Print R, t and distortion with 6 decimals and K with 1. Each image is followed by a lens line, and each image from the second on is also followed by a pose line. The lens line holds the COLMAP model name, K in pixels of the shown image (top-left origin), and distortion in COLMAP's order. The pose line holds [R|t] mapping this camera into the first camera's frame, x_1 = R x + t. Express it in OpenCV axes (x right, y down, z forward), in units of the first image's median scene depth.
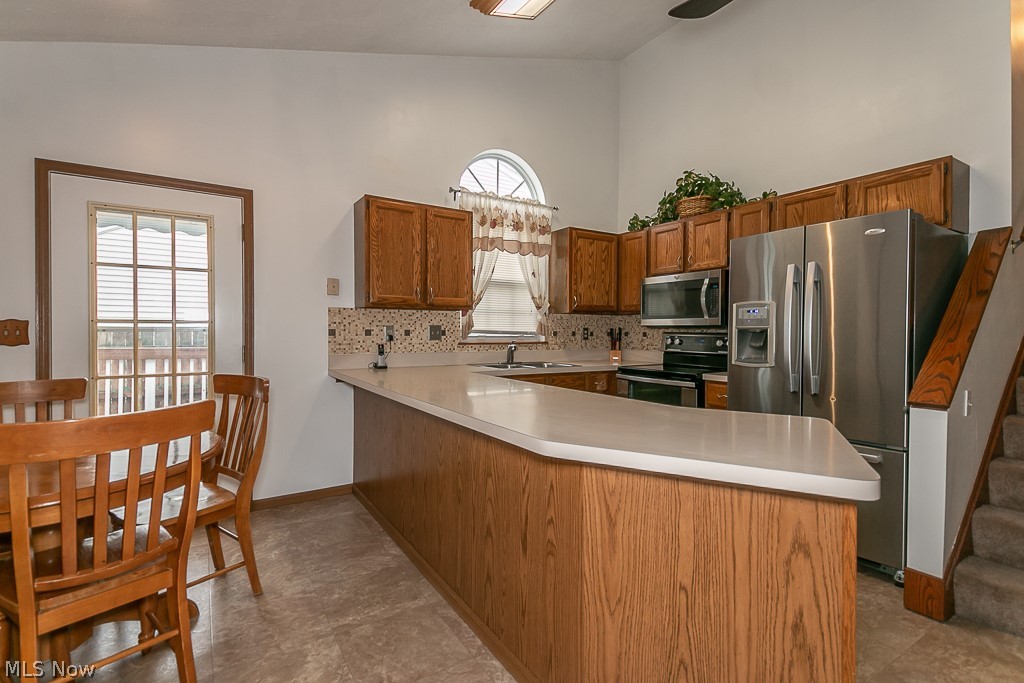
lens RADIAL K [[483.1, 0, 505.5], [0, 483.1, 331.1], [0, 0, 1]] dist [0.051555, -0.026886]
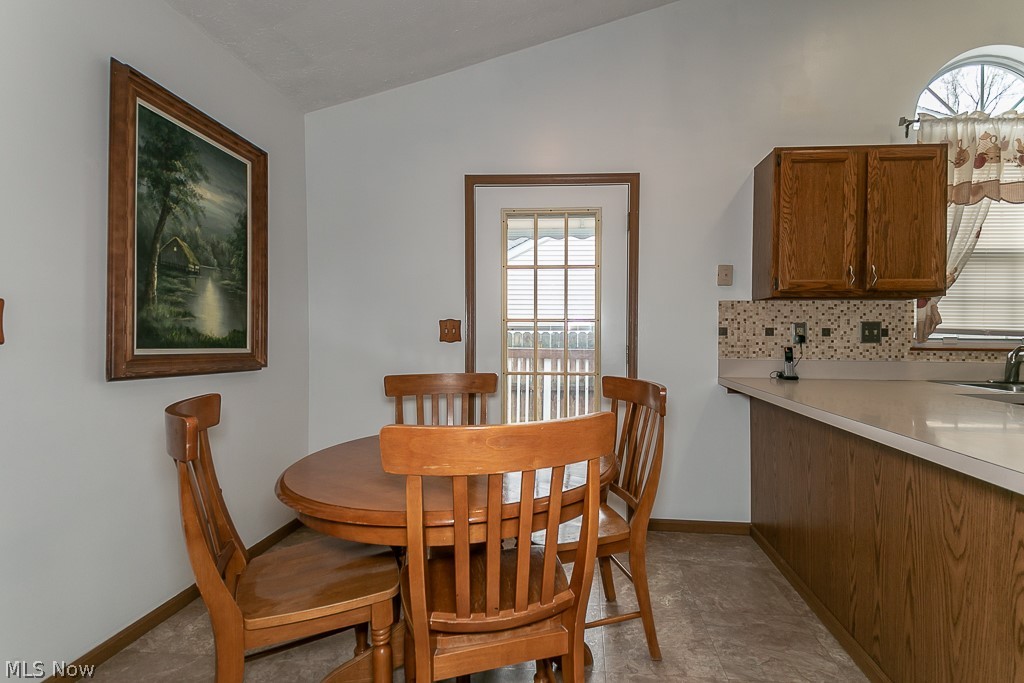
lens RADIAL K [[483.1, 0, 543.7], [0, 483.1, 340.4], [0, 0, 1]] dist [0.051555, -0.026886]
pose [[0.805266, 0.006294, -0.592880, -0.110674], [-0.004134, 0.999979, 0.005001, 0.013619], [0.592899, -0.001576, 0.805275, 0.157344]]
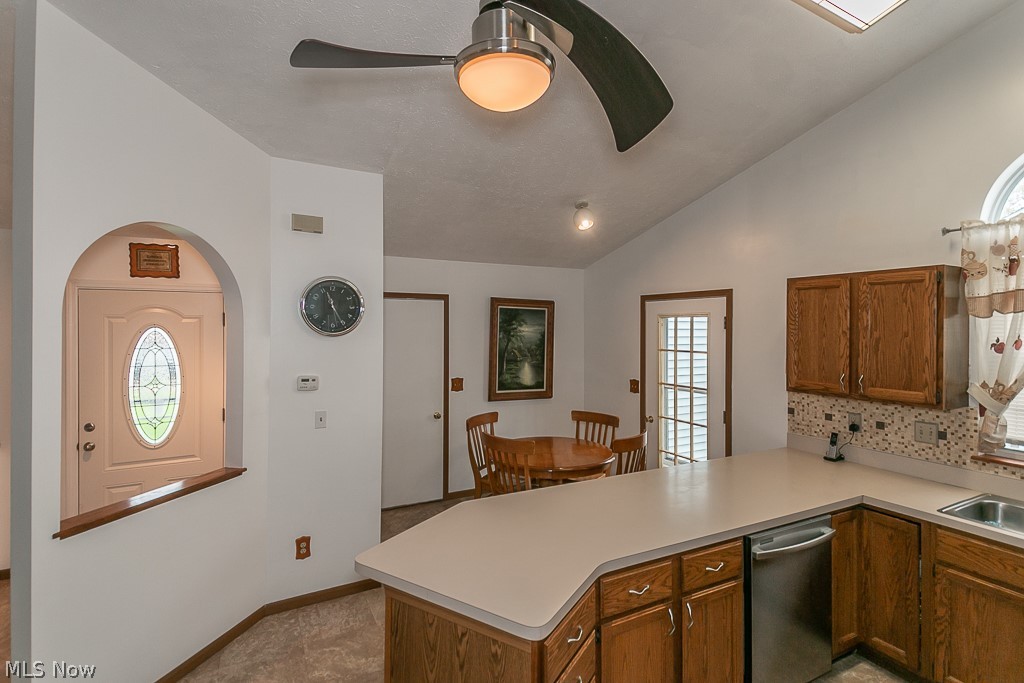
lens RADIAL K [[483.1, 0, 510.5], [0, 483.1, 332.9], [0, 0, 1]] dist [0.051555, -0.026886]
pose [[-0.088035, 0.007408, -0.996090, 0.675344], [-0.009049, 0.999925, 0.008236, -0.154175], [0.996076, 0.009739, -0.087961, 0.471320]]
